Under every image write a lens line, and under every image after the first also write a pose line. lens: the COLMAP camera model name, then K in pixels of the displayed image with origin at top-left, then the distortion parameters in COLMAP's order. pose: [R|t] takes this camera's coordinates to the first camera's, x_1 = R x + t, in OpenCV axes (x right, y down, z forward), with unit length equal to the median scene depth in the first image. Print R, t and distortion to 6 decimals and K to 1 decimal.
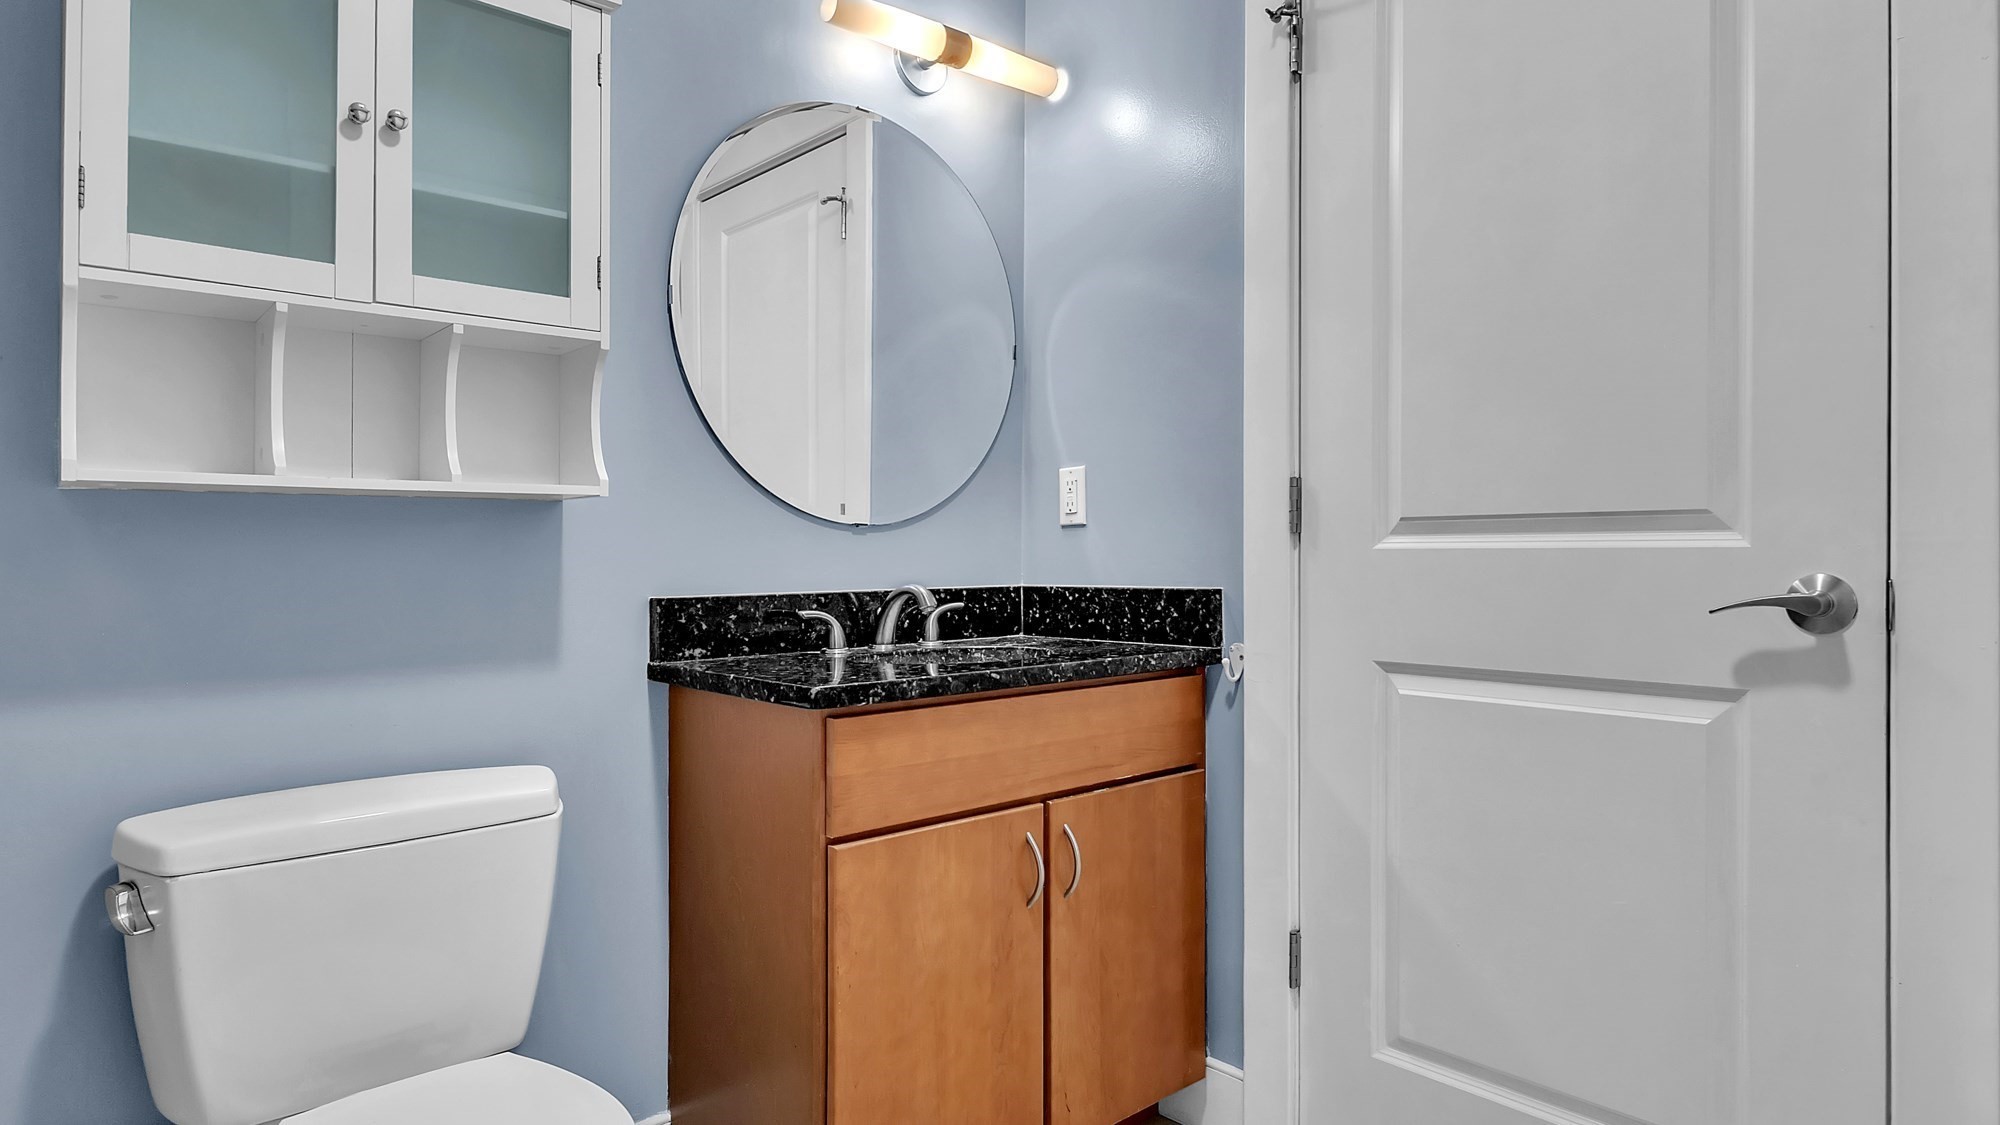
lens RADIAL K [[1101.3, 0, 1005.4], [0, 1101.3, 561.7], [0, 0, 1]] dist [-0.022471, -0.000607]
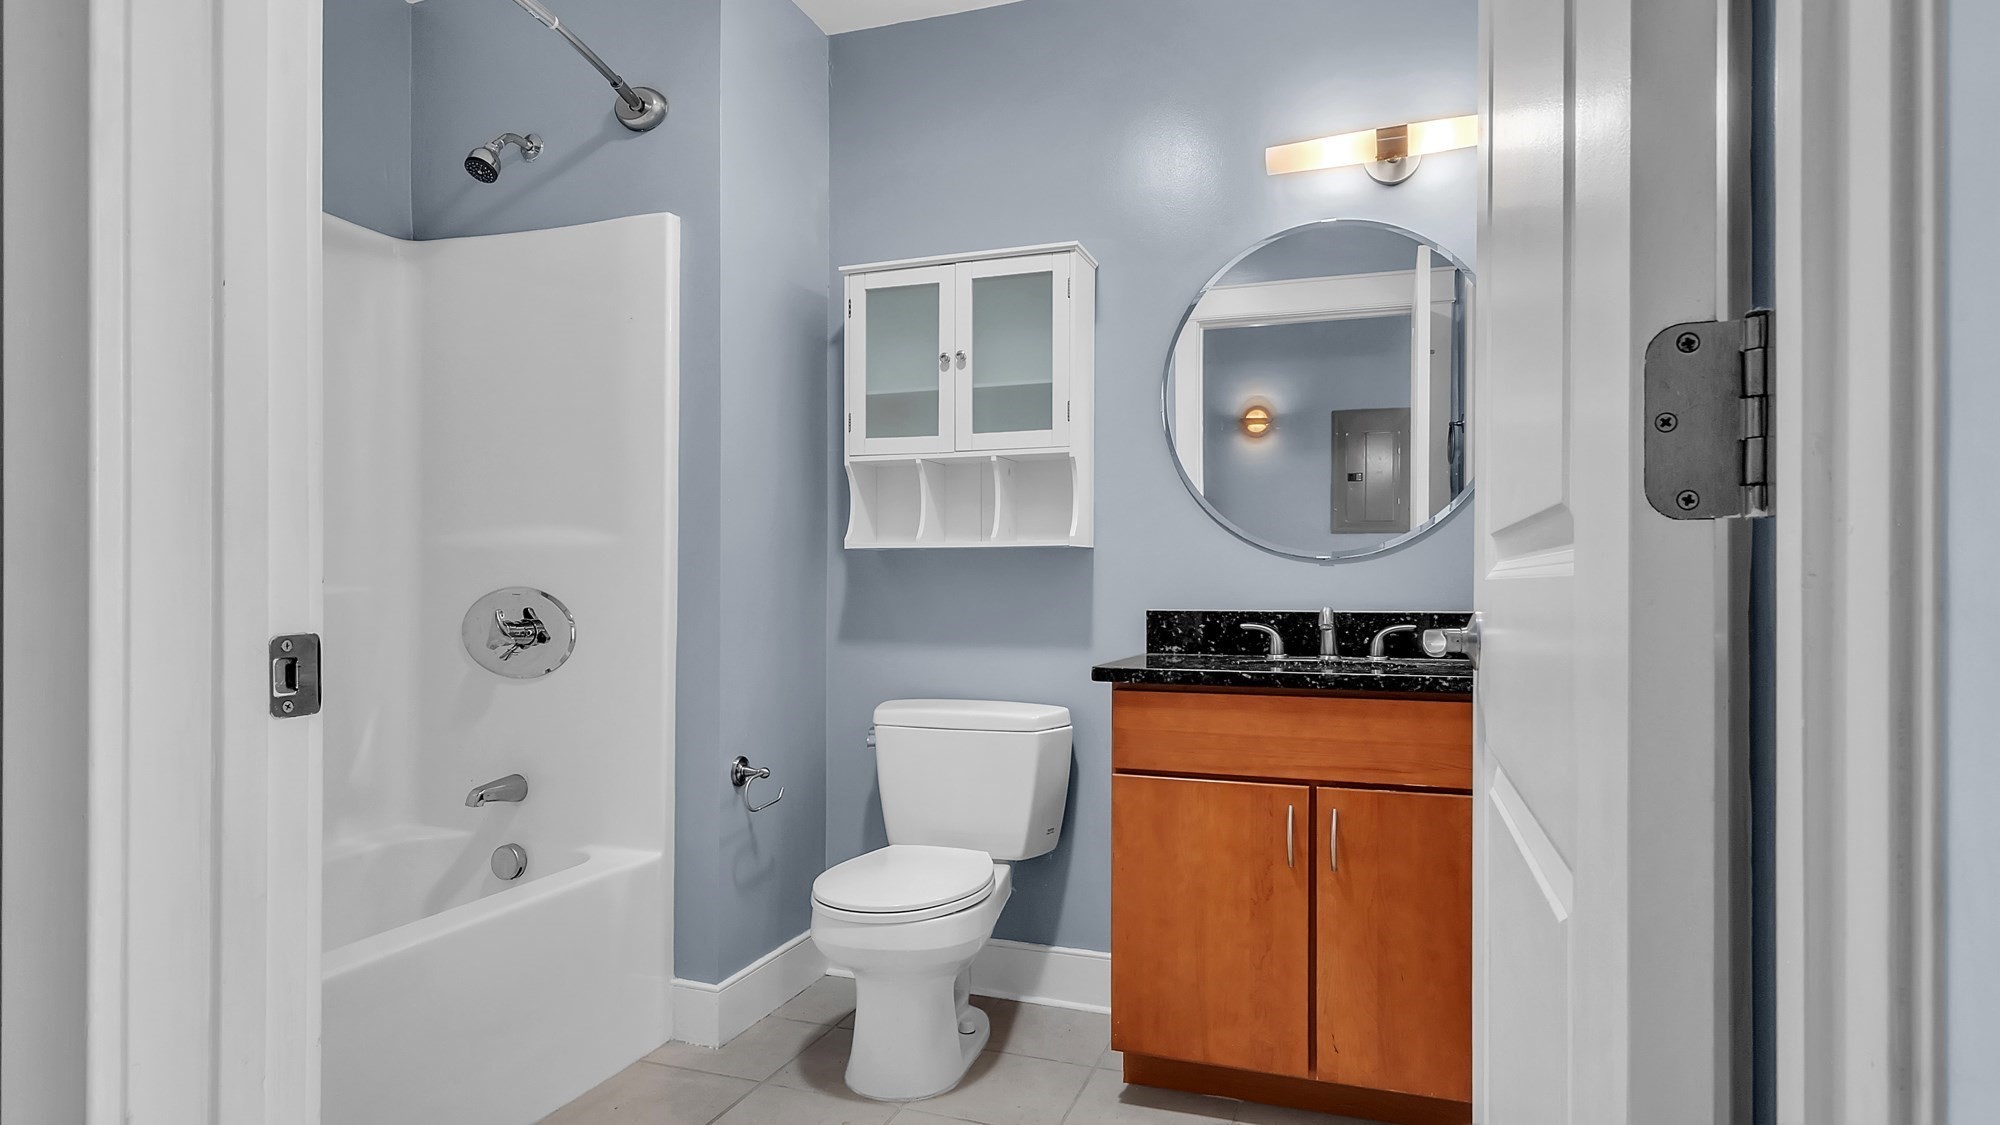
lens RADIAL K [[1101.3, 0, 1005.4], [0, 1101.3, 561.7], [0, 0, 1]] dist [-0.022471, -0.000607]
pose [[0.483973, -0.007961, -0.875047, 0.973279], [-0.006924, 0.999892, -0.012926, -0.013522], [0.875056, 0.012314, 0.483866, 0.107767]]
